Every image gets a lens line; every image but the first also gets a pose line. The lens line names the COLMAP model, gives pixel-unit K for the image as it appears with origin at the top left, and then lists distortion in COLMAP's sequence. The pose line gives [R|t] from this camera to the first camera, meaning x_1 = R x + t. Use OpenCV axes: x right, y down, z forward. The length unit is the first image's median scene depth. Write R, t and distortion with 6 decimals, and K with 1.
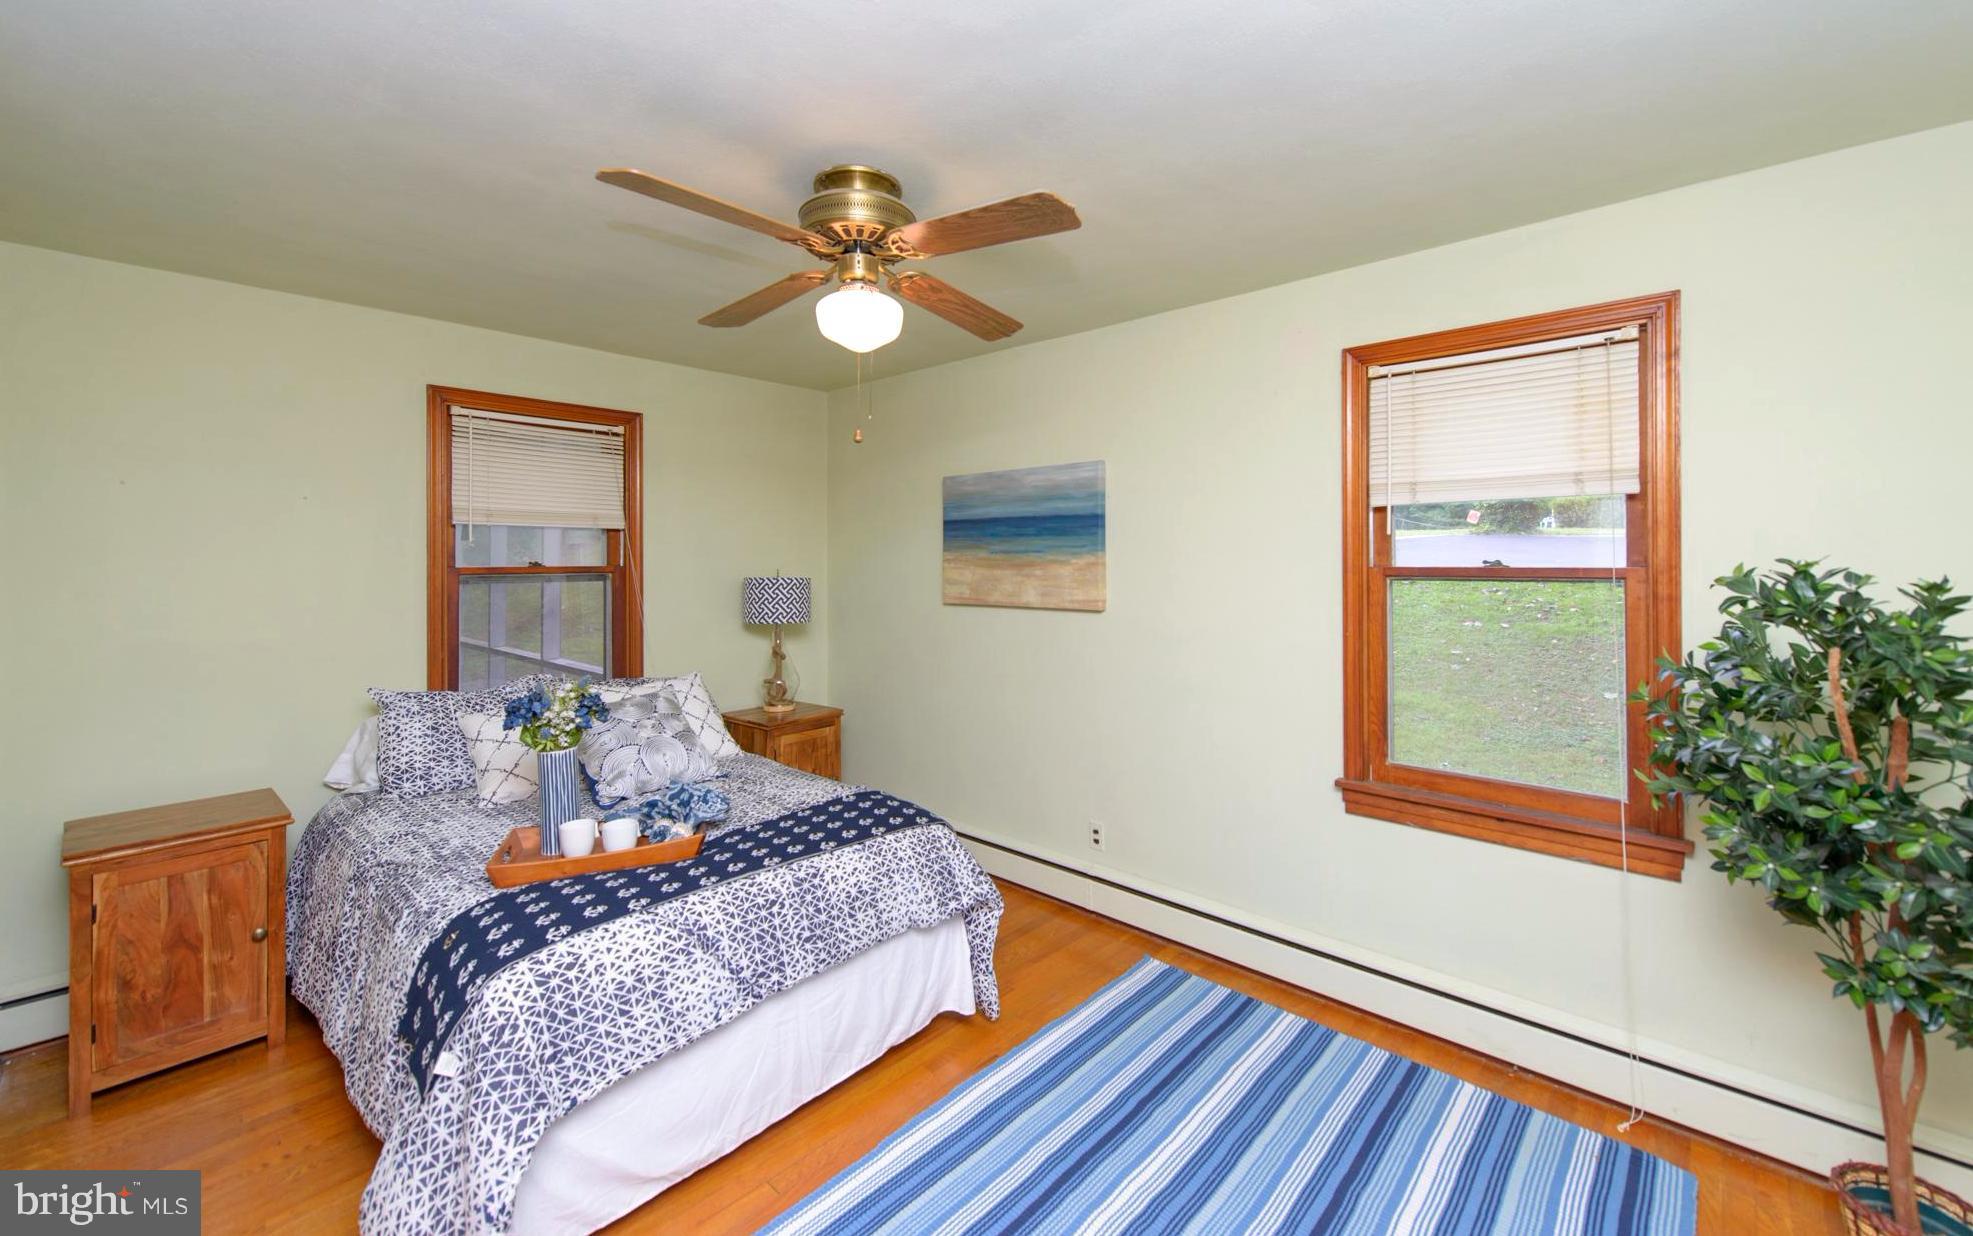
lens RADIAL K [[774.3, 0, 982.9], [0, 774.3, 551.3], [0, 0, 1]] dist [0.001359, 0.000145]
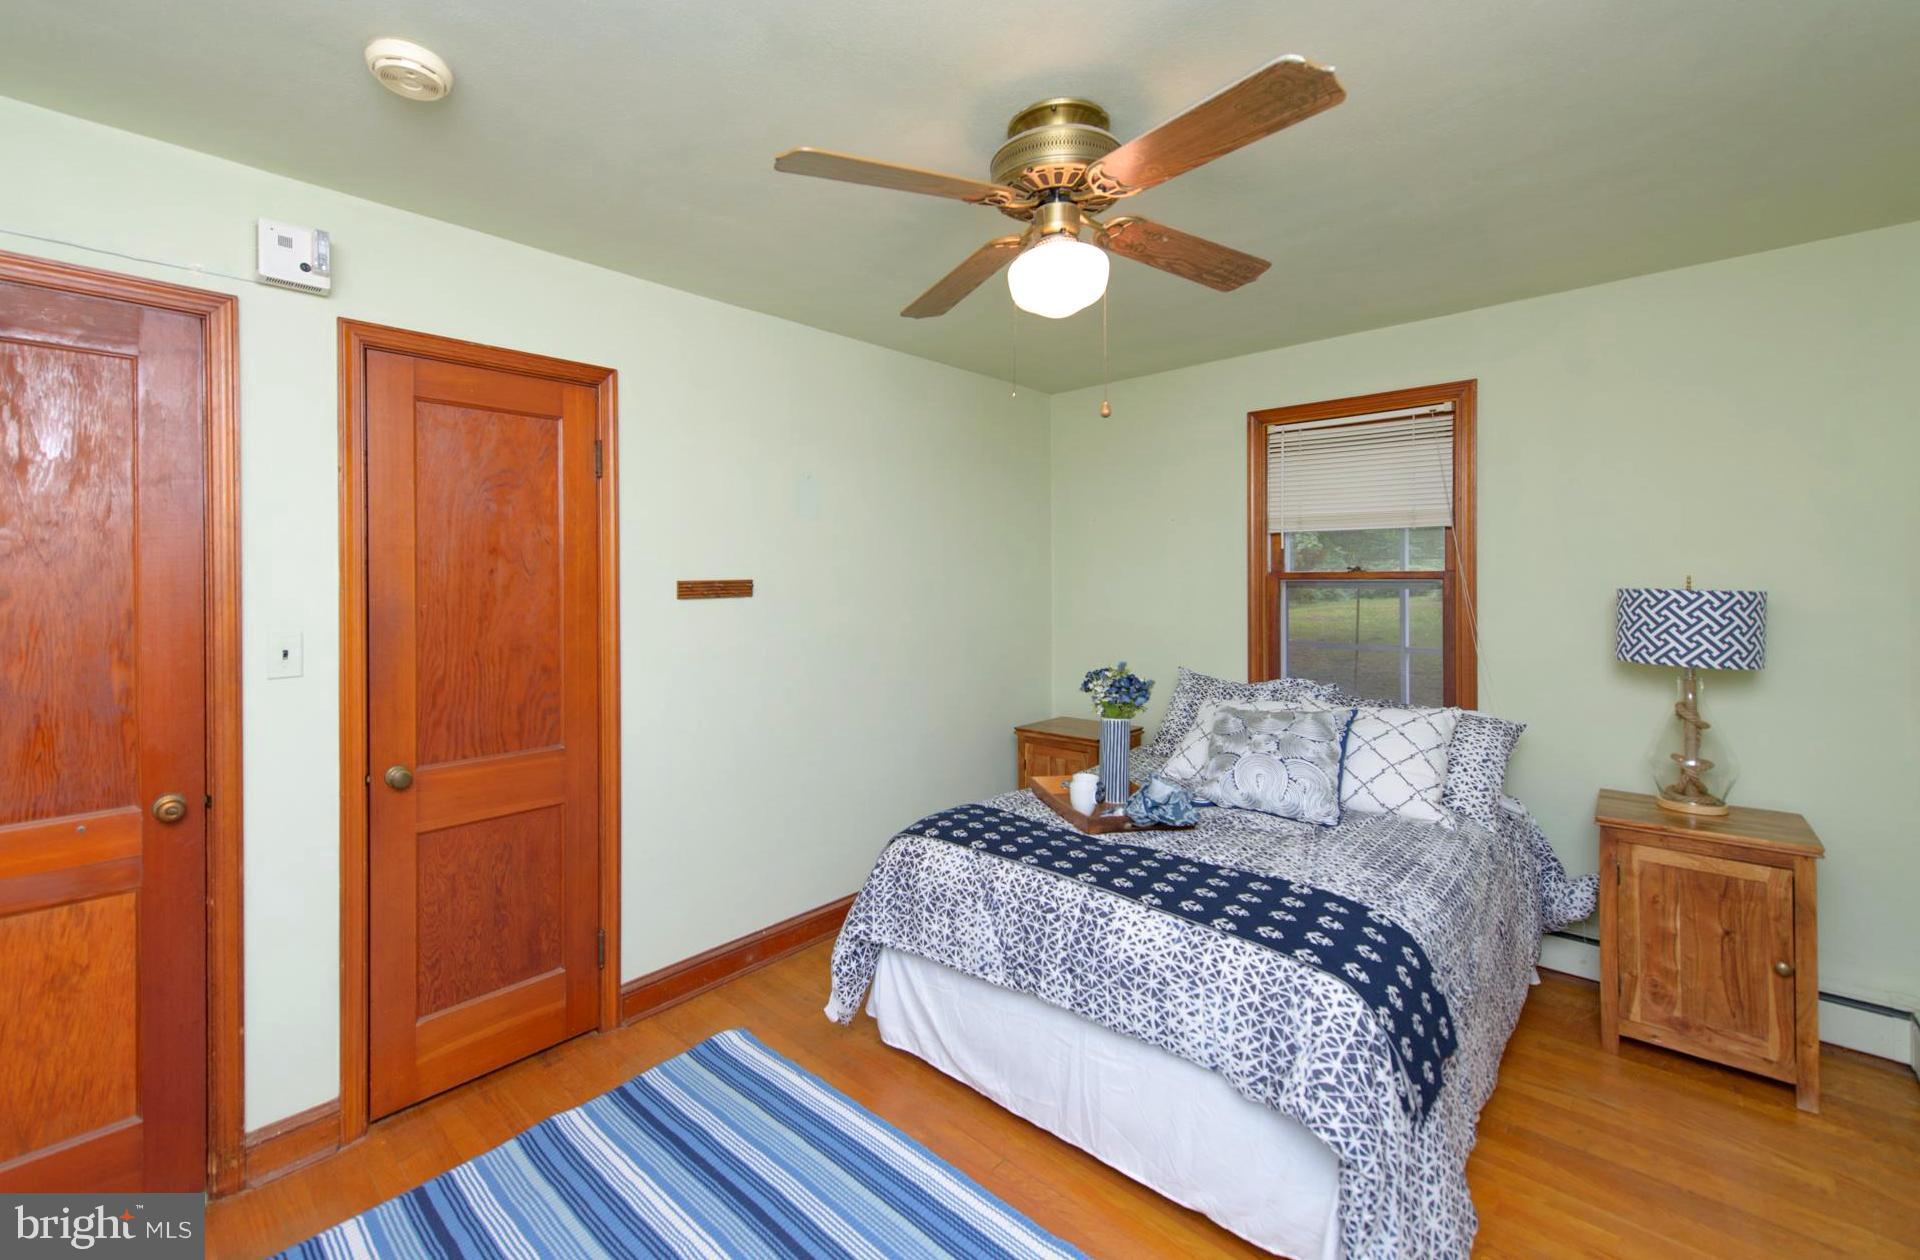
lens RADIAL K [[809.3, 0, 956.4], [0, 809.3, 580.4], [0, 0, 1]] dist [0.000858, 0.000056]
pose [[0.005003, 0.008699, -0.999950, 0.670035], [0.012895, 0.999878, 0.008763, 0.024185], [0.999904, -0.012938, 0.004891, 0.789798]]
